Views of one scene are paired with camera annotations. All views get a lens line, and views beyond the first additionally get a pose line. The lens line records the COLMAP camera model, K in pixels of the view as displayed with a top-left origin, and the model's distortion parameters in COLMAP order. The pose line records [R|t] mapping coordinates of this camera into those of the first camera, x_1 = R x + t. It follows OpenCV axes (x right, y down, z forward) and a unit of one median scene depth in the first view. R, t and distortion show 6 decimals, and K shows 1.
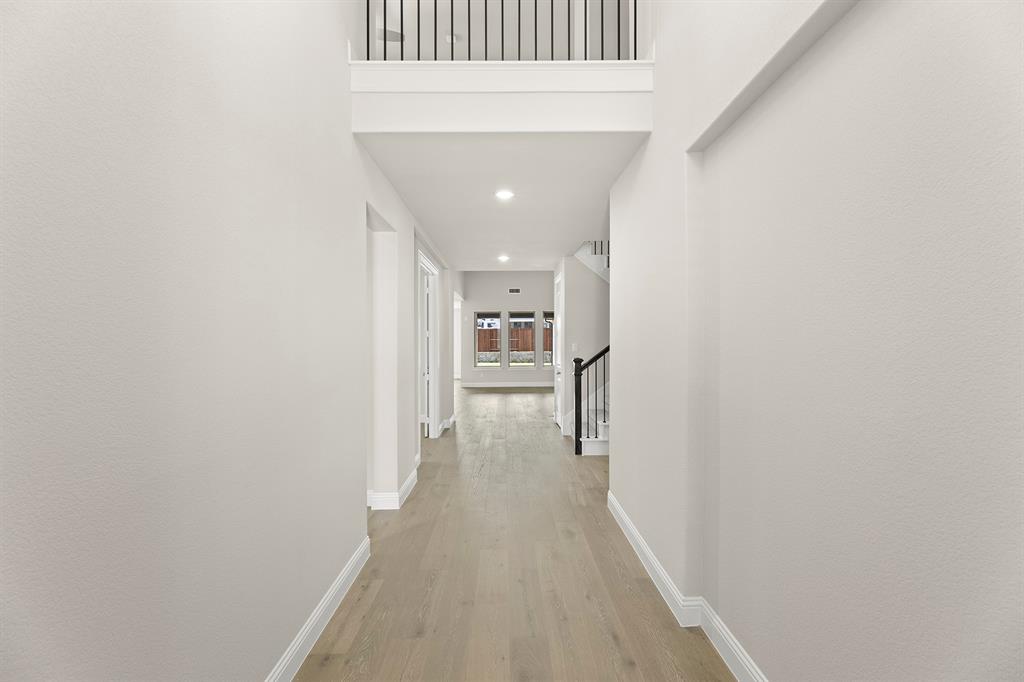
lens RADIAL K [[408.3, 0, 512.0], [0, 408.3, 341.0], [0, 0, 1]] dist [0.013159, 0.000016]
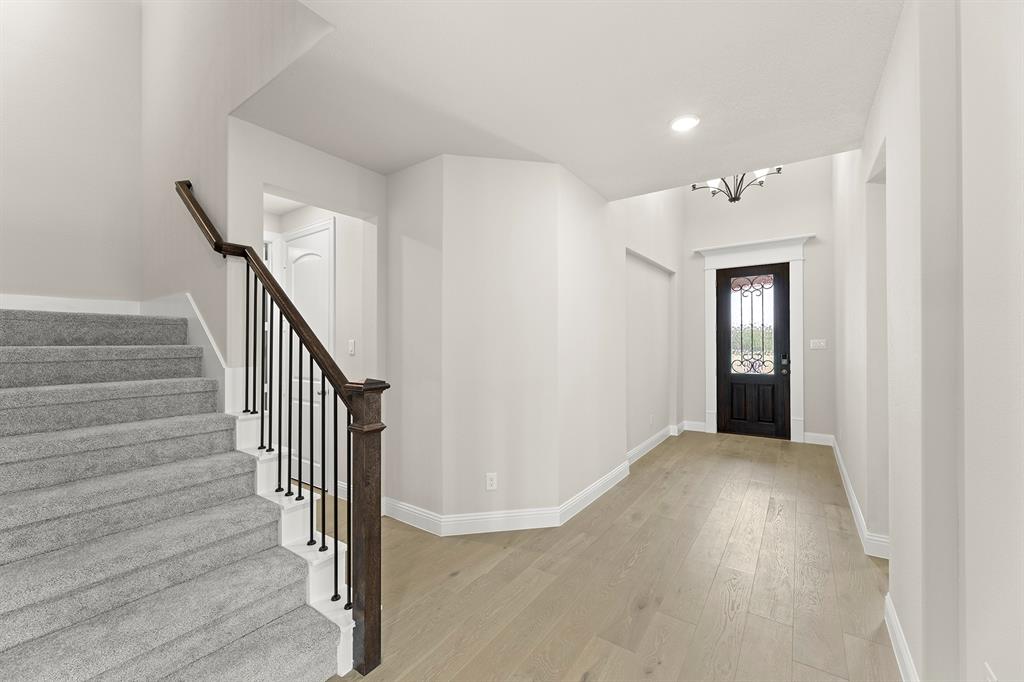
lens RADIAL K [[408.3, 0, 512.0], [0, 408.3, 341.0], [0, 0, 1]] dist [0.013159, 0.000016]
pose [[-0.810872, 0.008694, 0.585159, -0.246529], [0.002052, 0.999926, -0.012013, 0.035814], [-0.585220, -0.008540, -0.810830, 2.288897]]
